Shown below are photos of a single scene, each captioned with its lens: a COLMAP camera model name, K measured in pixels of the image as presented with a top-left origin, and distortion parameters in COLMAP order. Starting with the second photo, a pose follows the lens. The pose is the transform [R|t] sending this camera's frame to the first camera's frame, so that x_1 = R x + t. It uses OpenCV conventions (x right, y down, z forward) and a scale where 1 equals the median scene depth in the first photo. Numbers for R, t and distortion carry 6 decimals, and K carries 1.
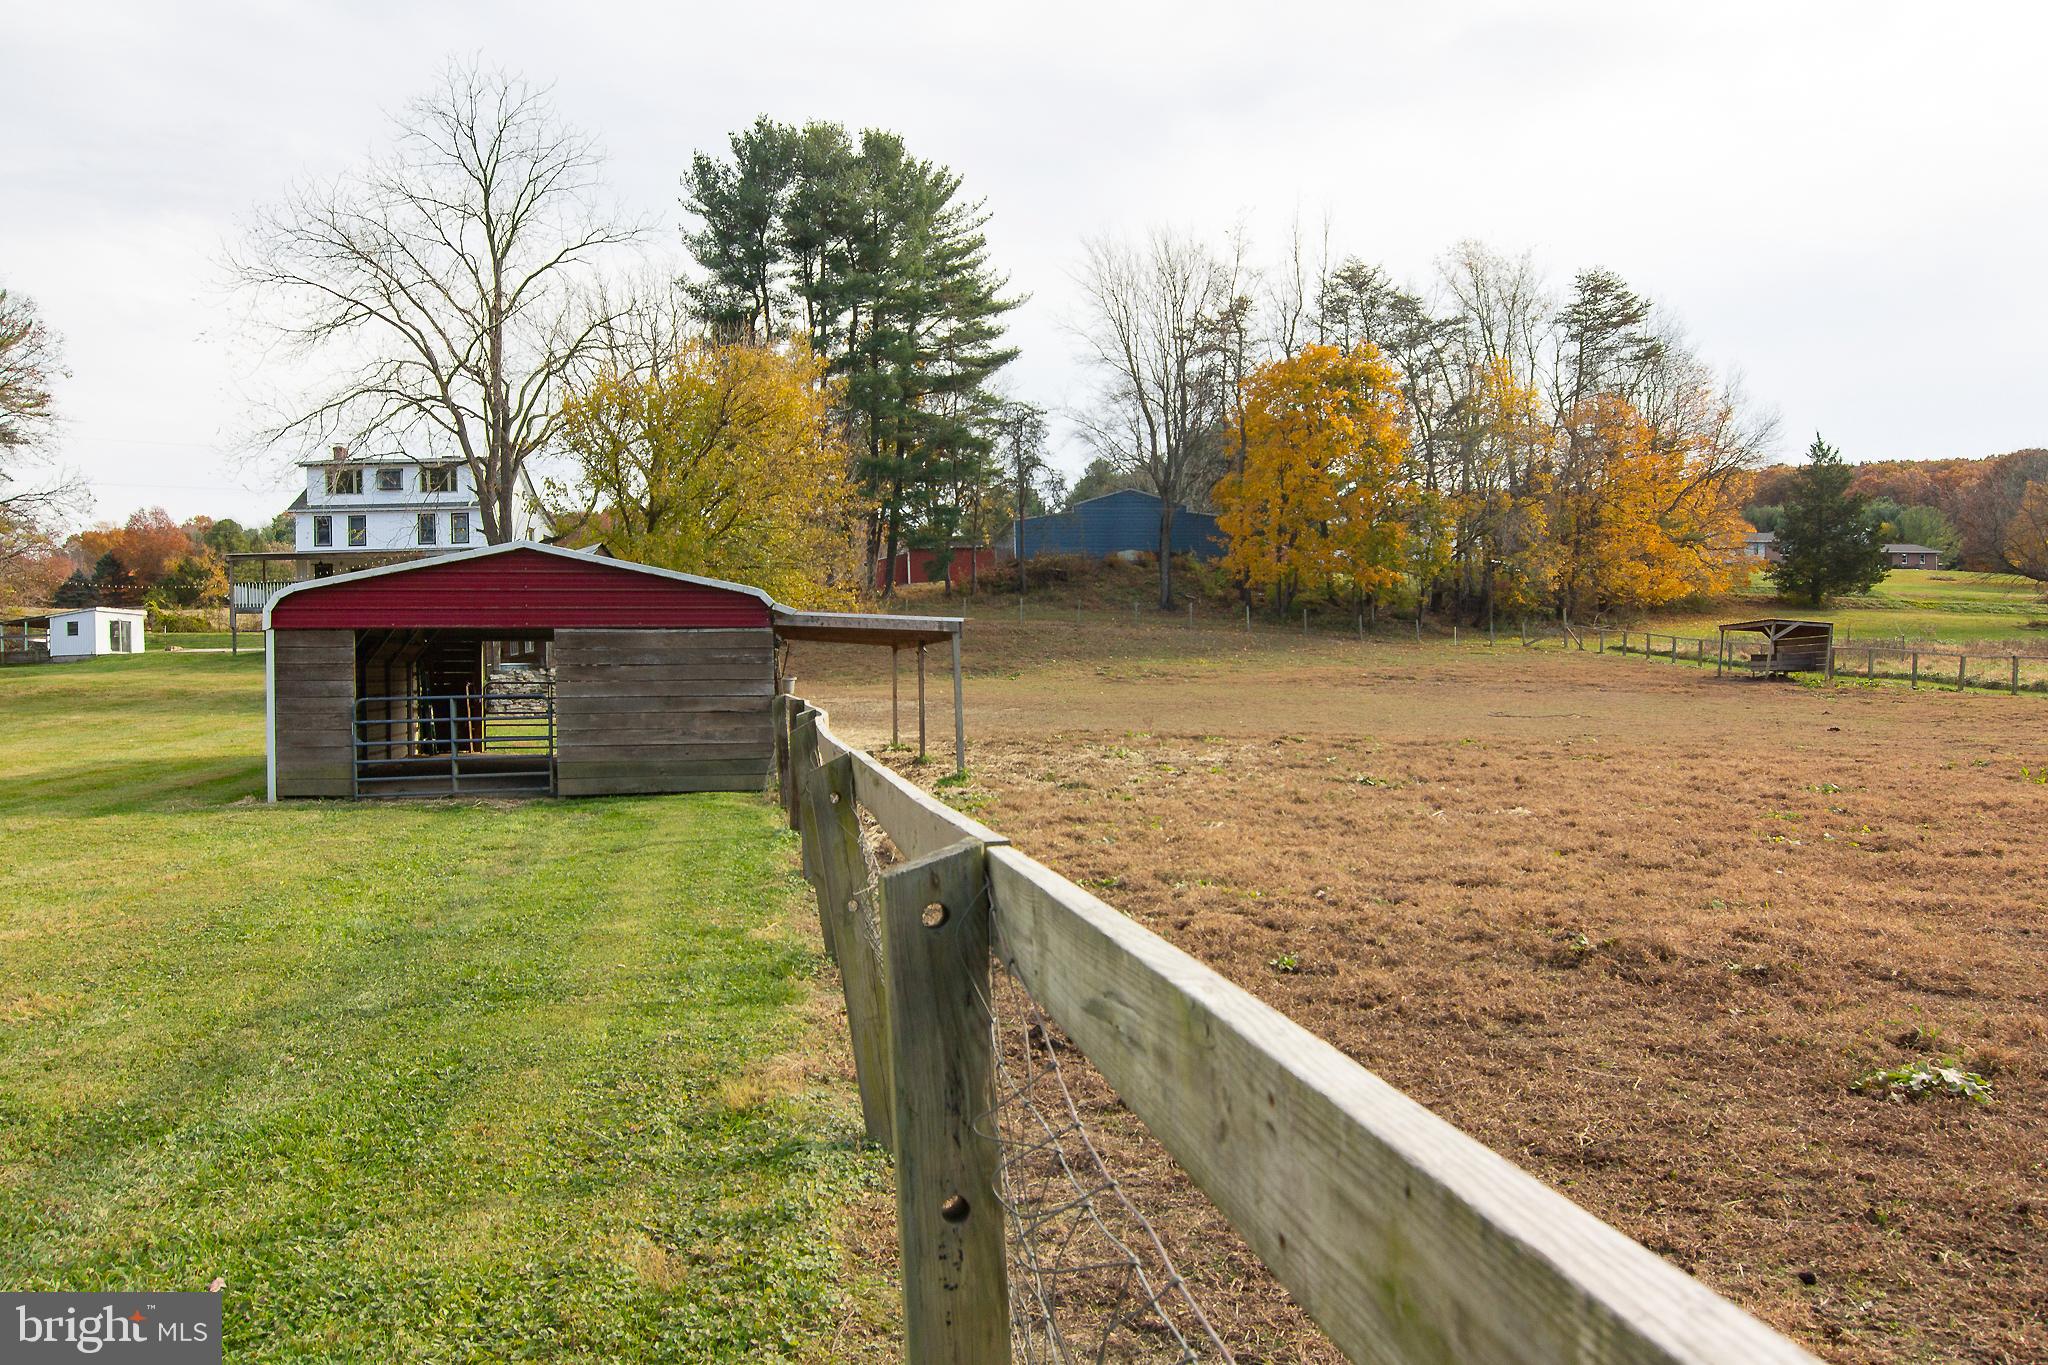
lens RADIAL K [[1507.7, 0, 1024.0], [0, 1507.7, 682.5], [0, 0, 1]] dist [0.002768, 0.003800]
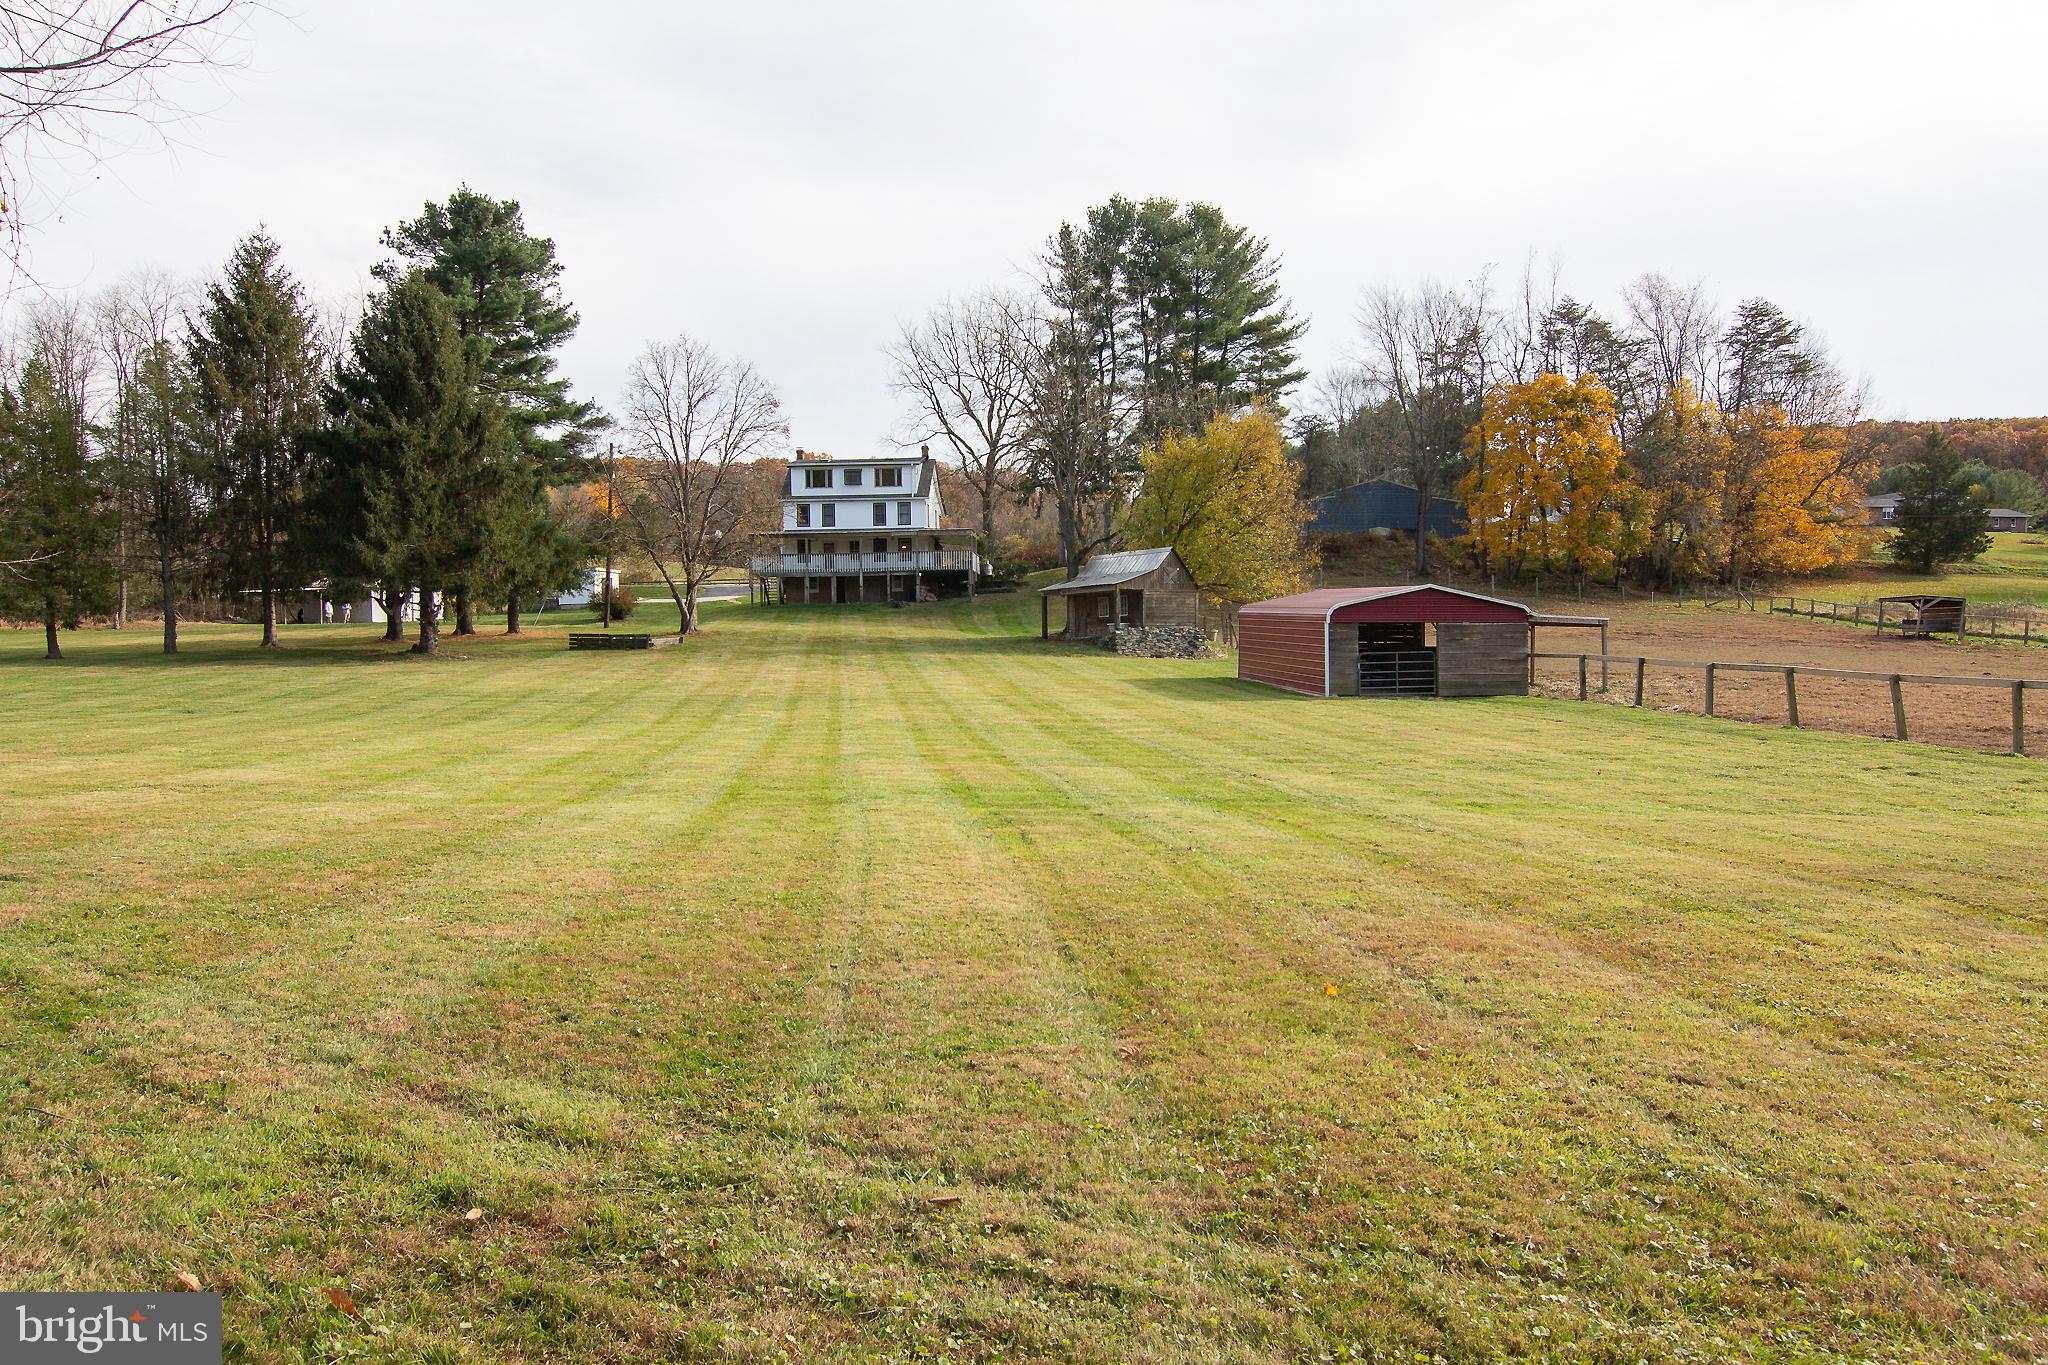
lens RADIAL K [[1451.6, 0, 1024.0], [0, 1451.6, 682.5], [0, 0, 1]] dist [0.003902, 0.003957]
pose [[0.998606, 0.010892, -0.051647, -0.176569], [-0.008652, 0.999021, 0.043392, -0.007684], [0.052069, -0.042884, 0.997722, -0.264213]]
